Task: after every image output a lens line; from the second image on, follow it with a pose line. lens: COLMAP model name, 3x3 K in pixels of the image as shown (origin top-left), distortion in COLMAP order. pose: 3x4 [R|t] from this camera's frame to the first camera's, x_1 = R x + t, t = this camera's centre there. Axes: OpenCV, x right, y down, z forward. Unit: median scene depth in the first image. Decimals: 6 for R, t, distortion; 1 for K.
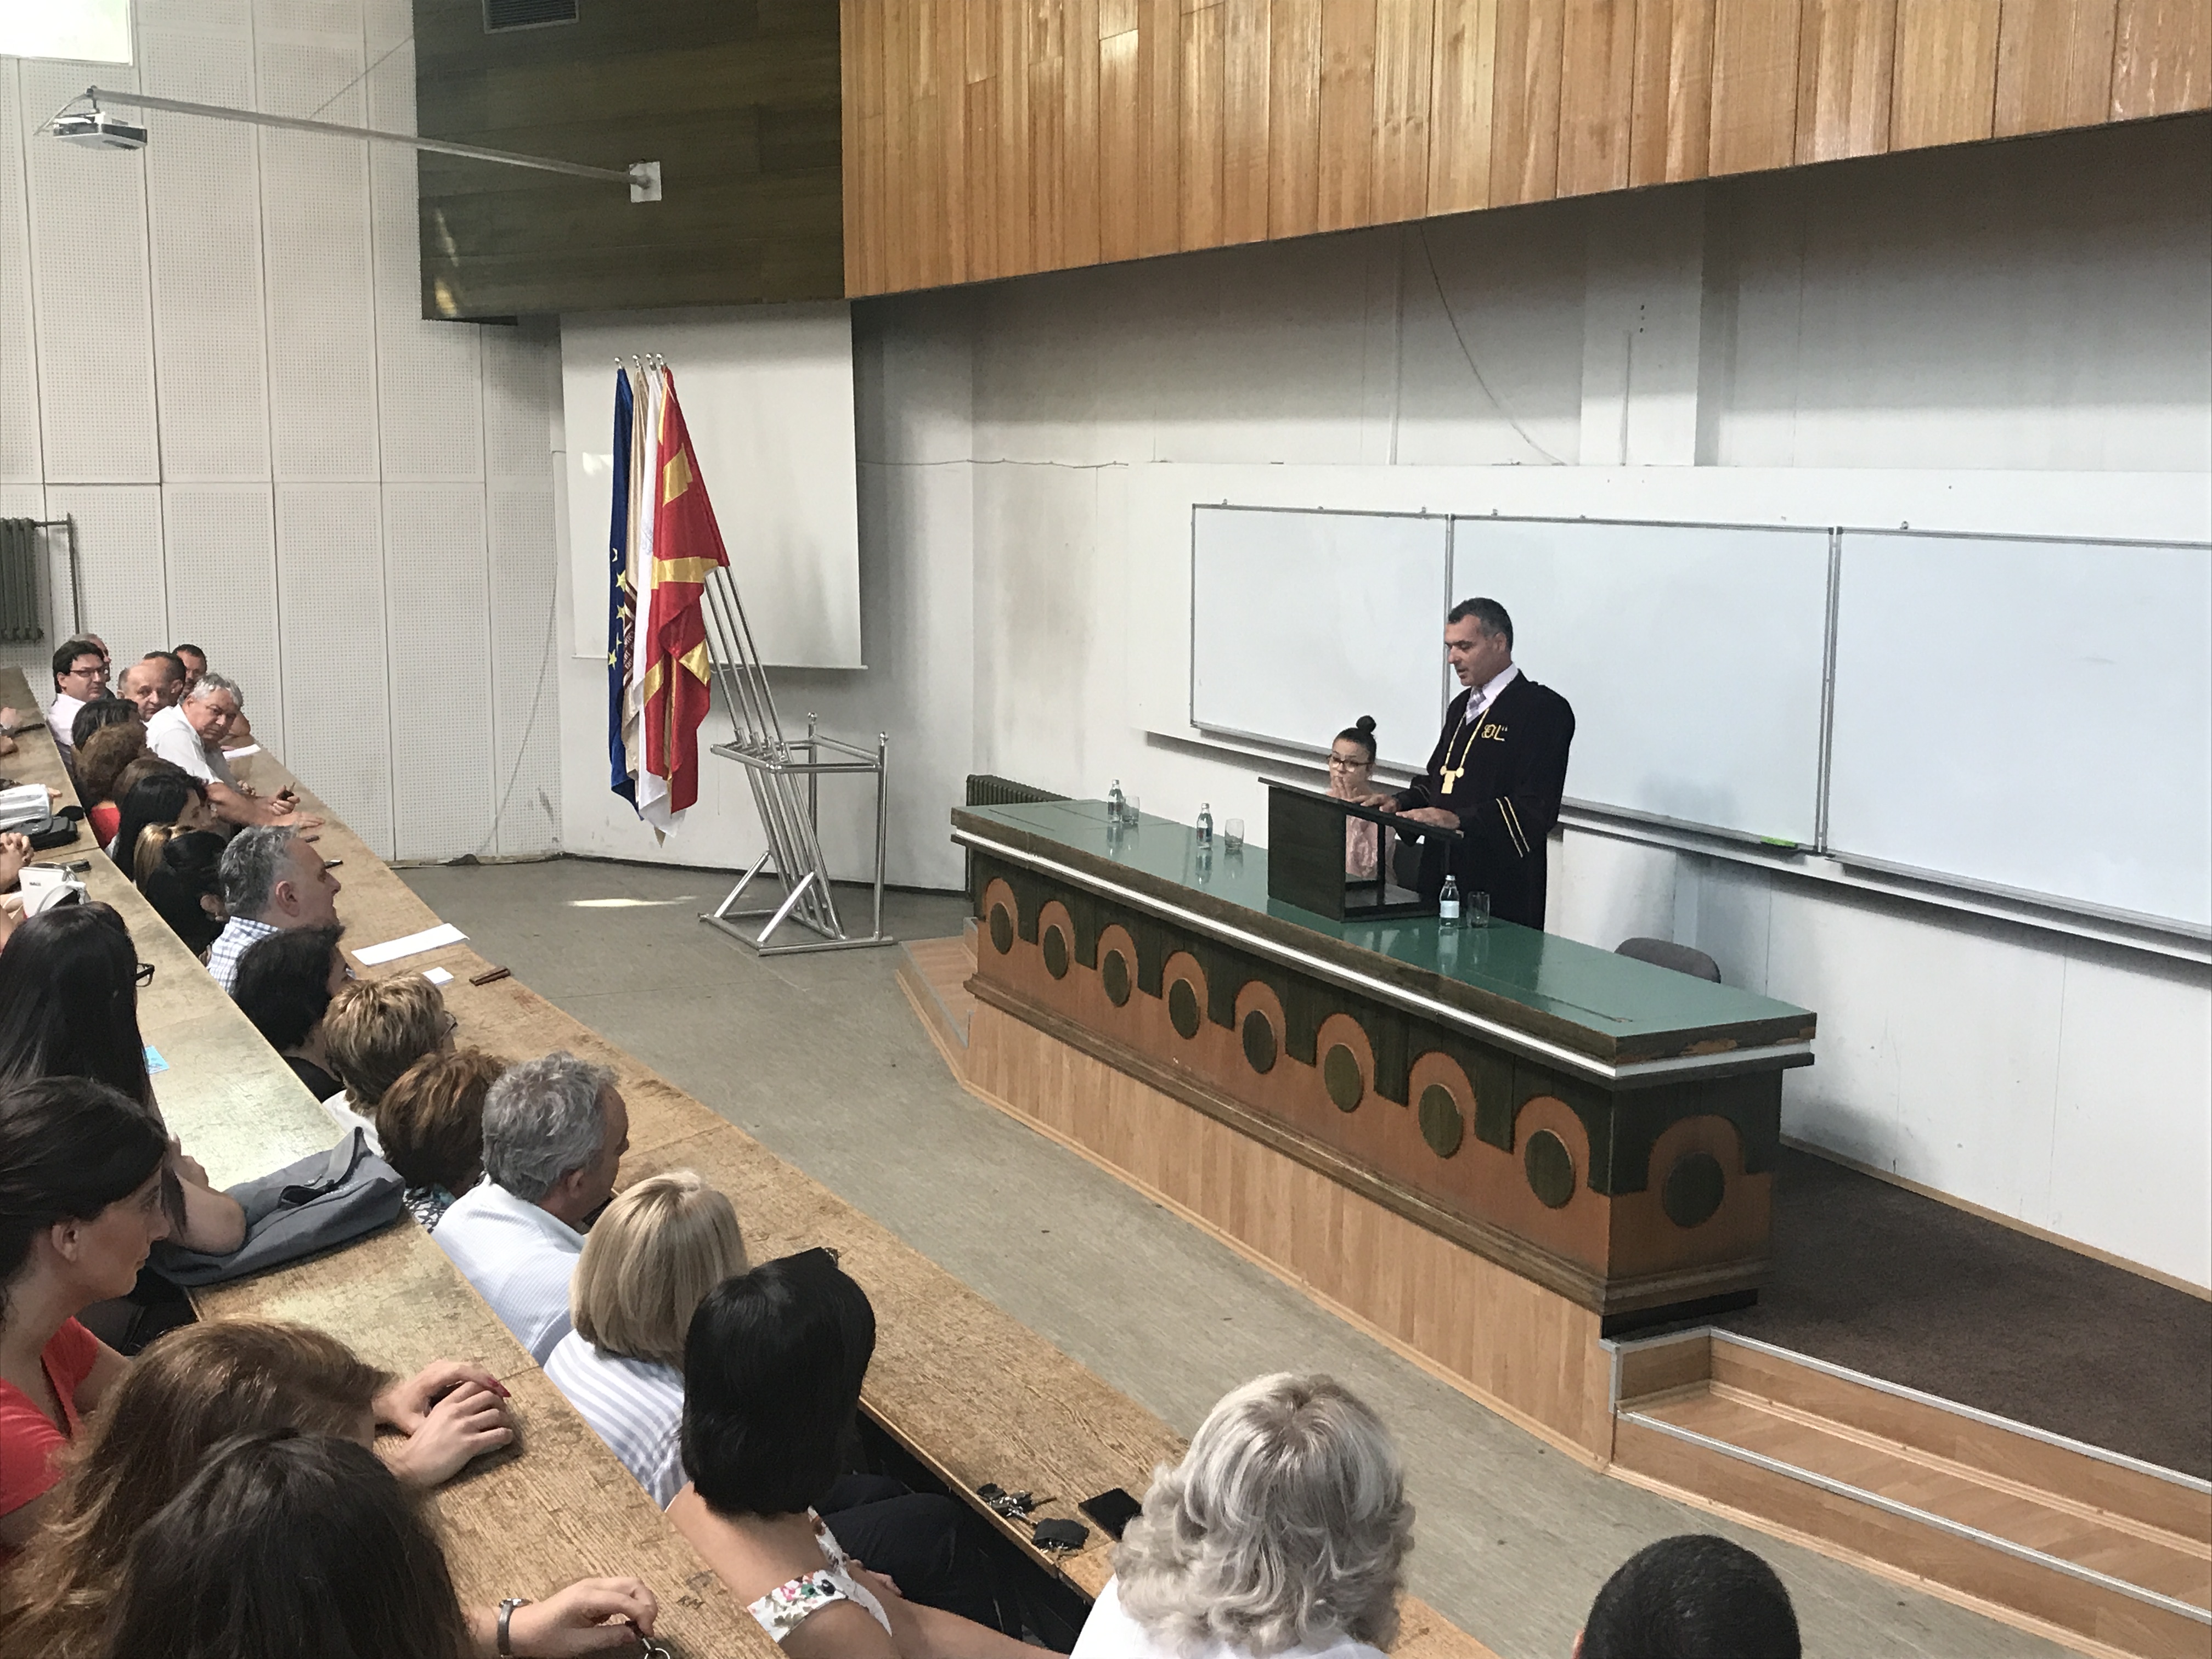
lens RADIAL K [[2368.8, 0, 1106.0], [0, 2368.8, 829.5], [0, 0, 1]] dist [0.008343, 0.003451]
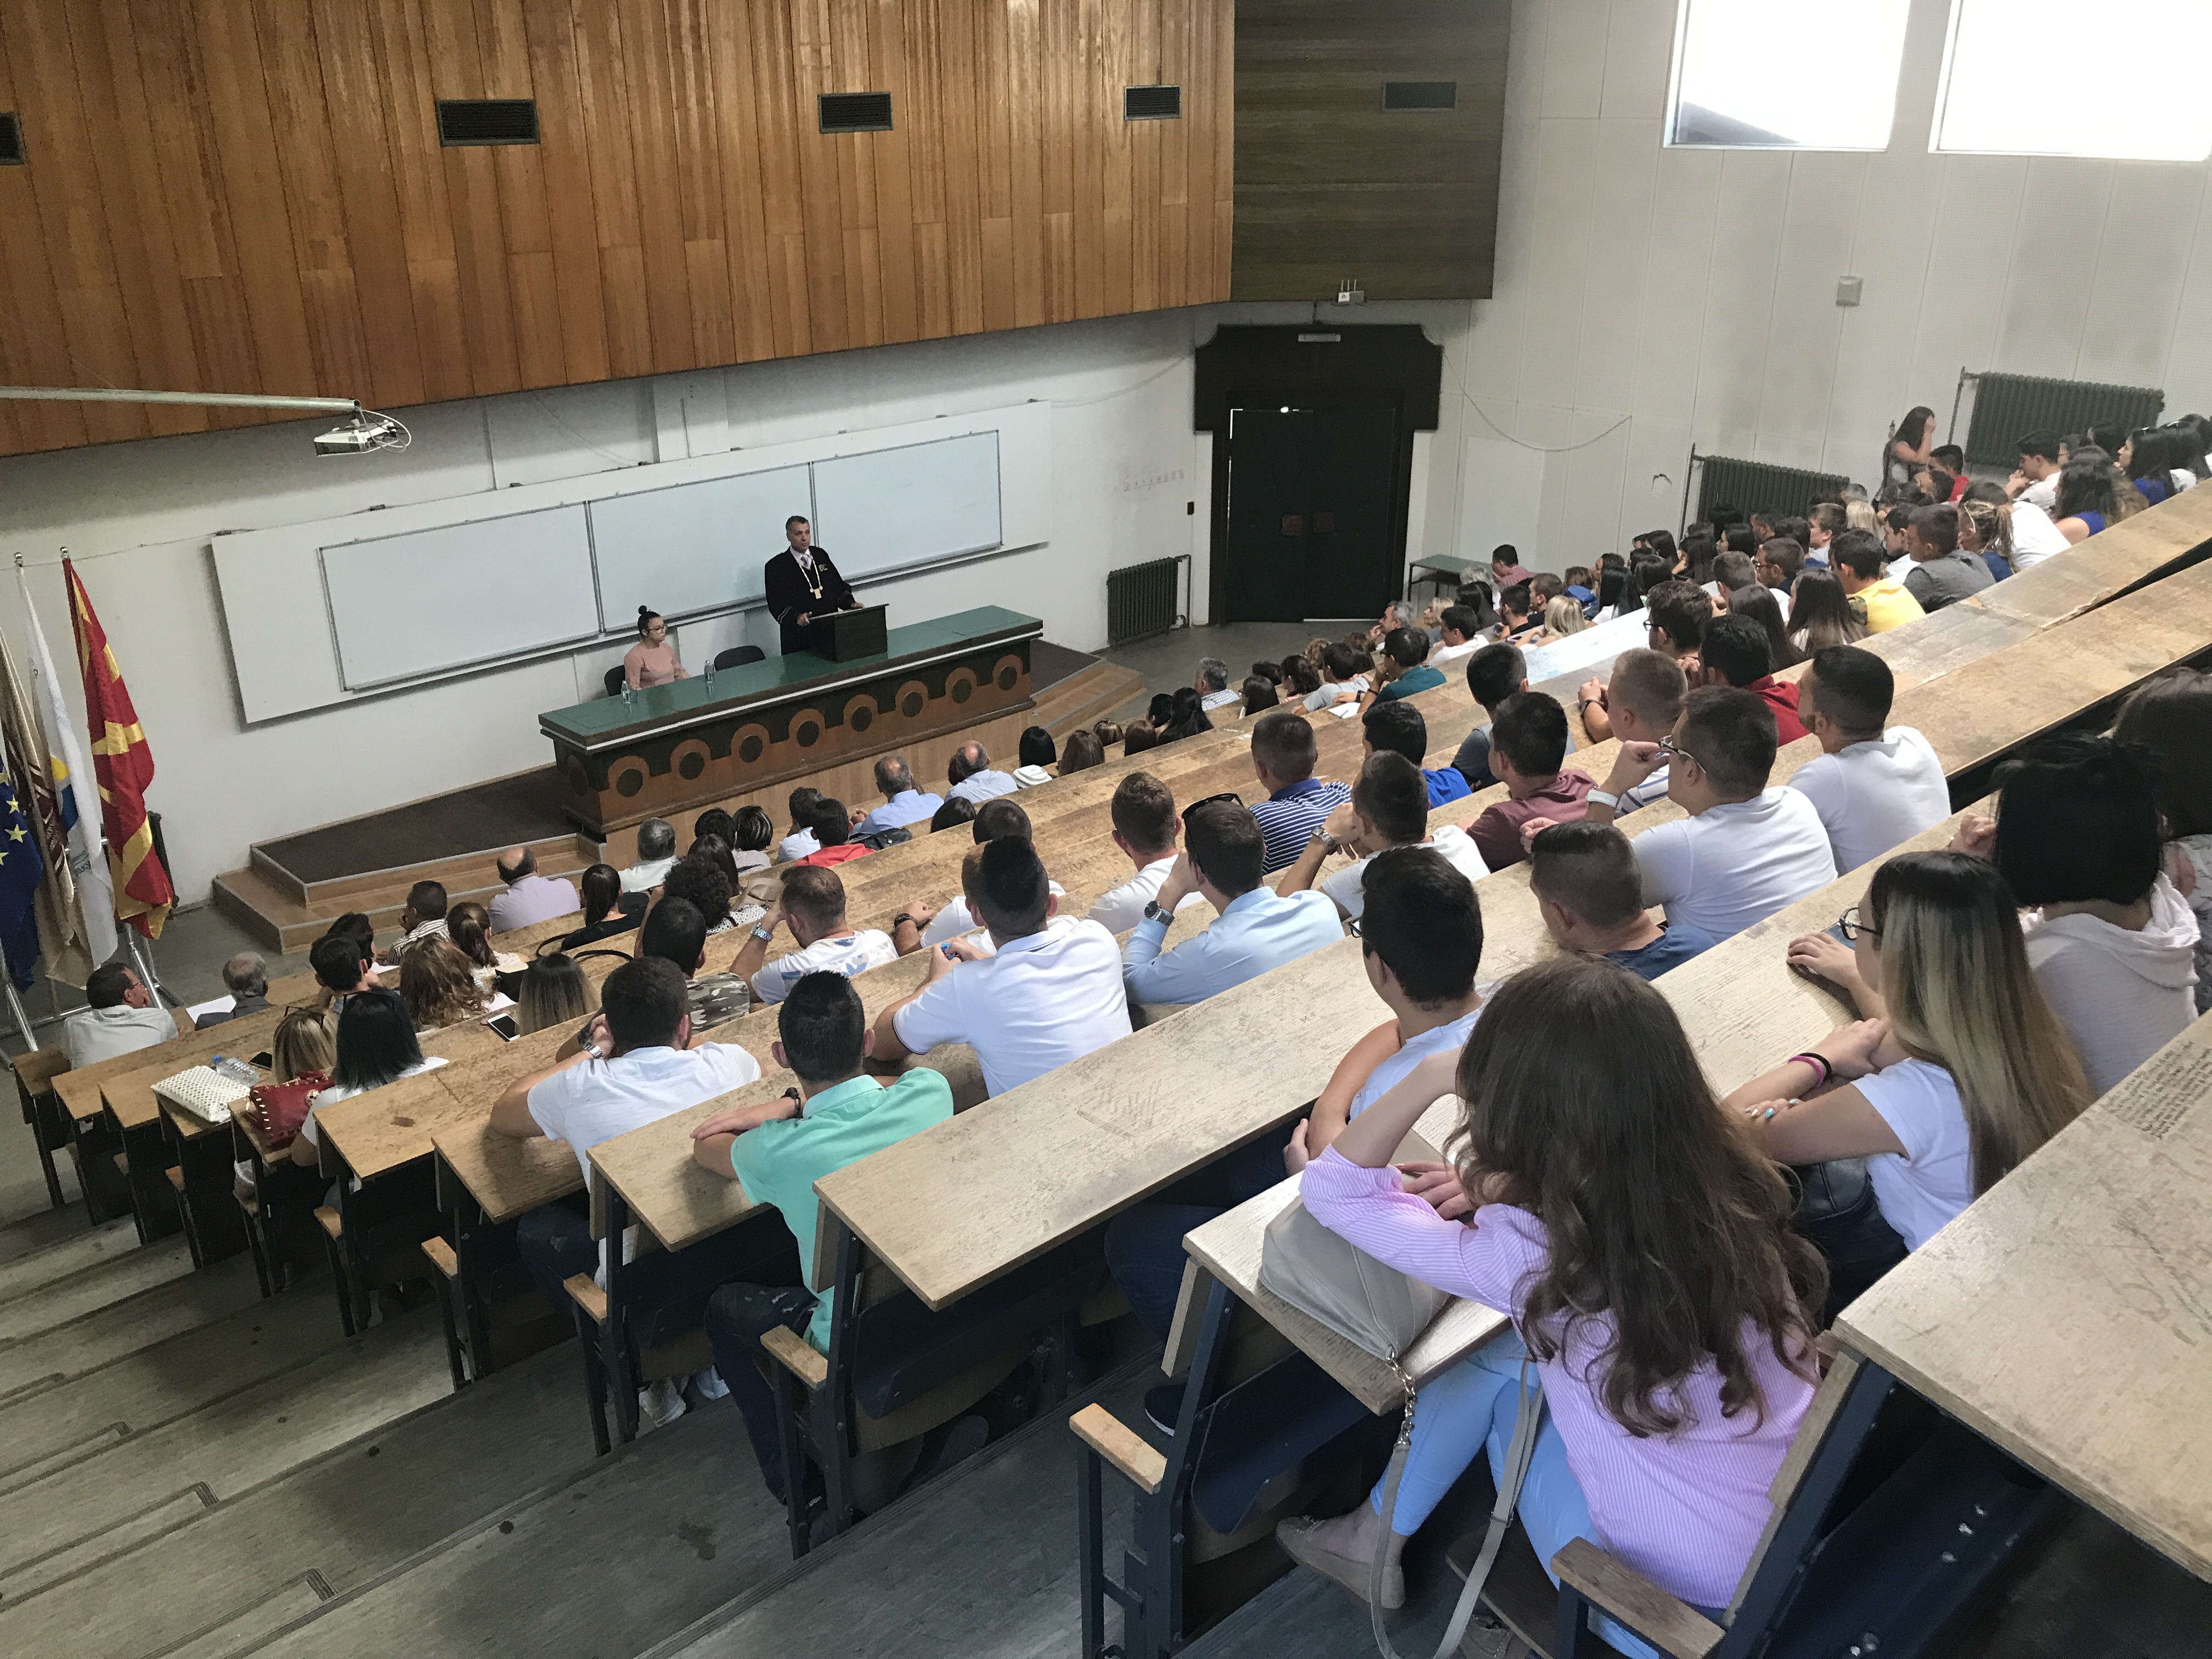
lens RADIAL K [[1812.3, 0, 1106.2], [0, 1812.3, 880.3], [0, 0, 1]] dist [0.006999, -0.106936]
pose [[-0.261868, -0.401023, 0.877842, -1.538226], [0.156062, 0.880016, 0.448571, -0.506029], [-0.952402, 0.254464, -0.167863, 1.015588]]
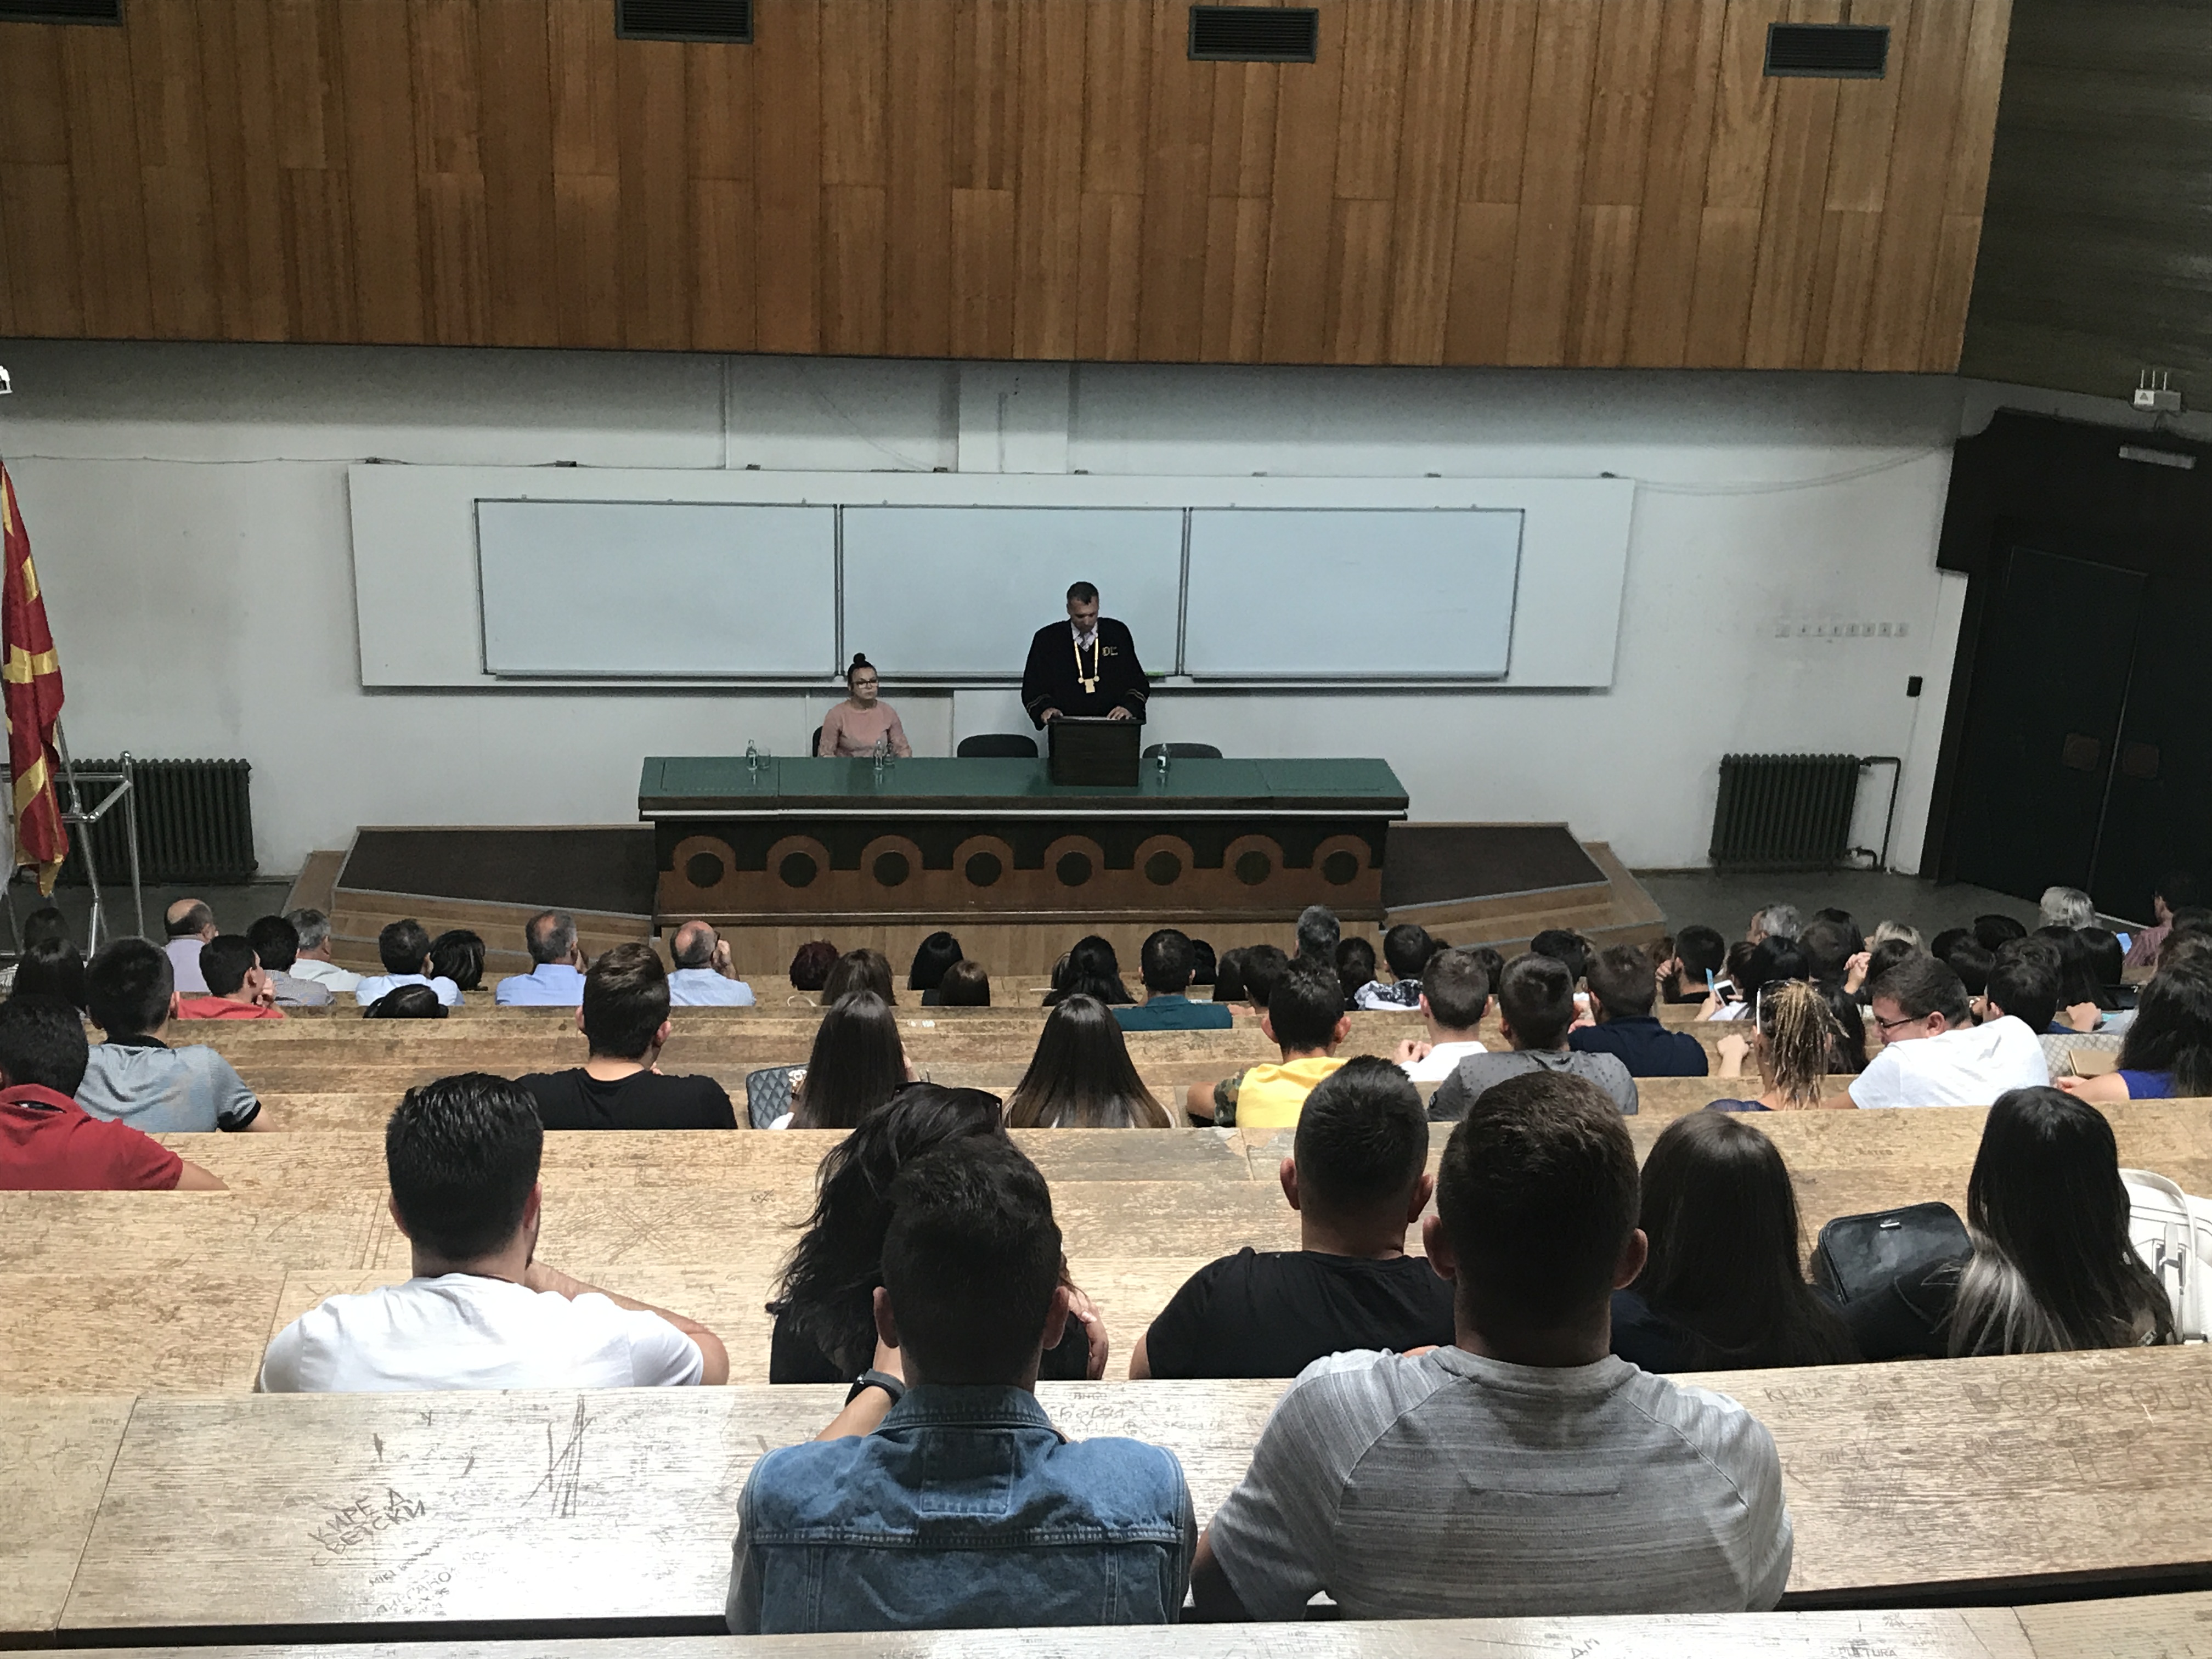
lens RADIAL K [[2531.7, 0, 1106.0], [0, 2531.7, 829.5], [0, 0, 1]] dist [0.154029, -0.852487]
pose [[0.362662, -0.319469, 0.875452, -1.378698], [0.111539, 0.947533, 0.299566, -0.438210], [-0.925222, -0.010994, 0.379267, 0.263281]]
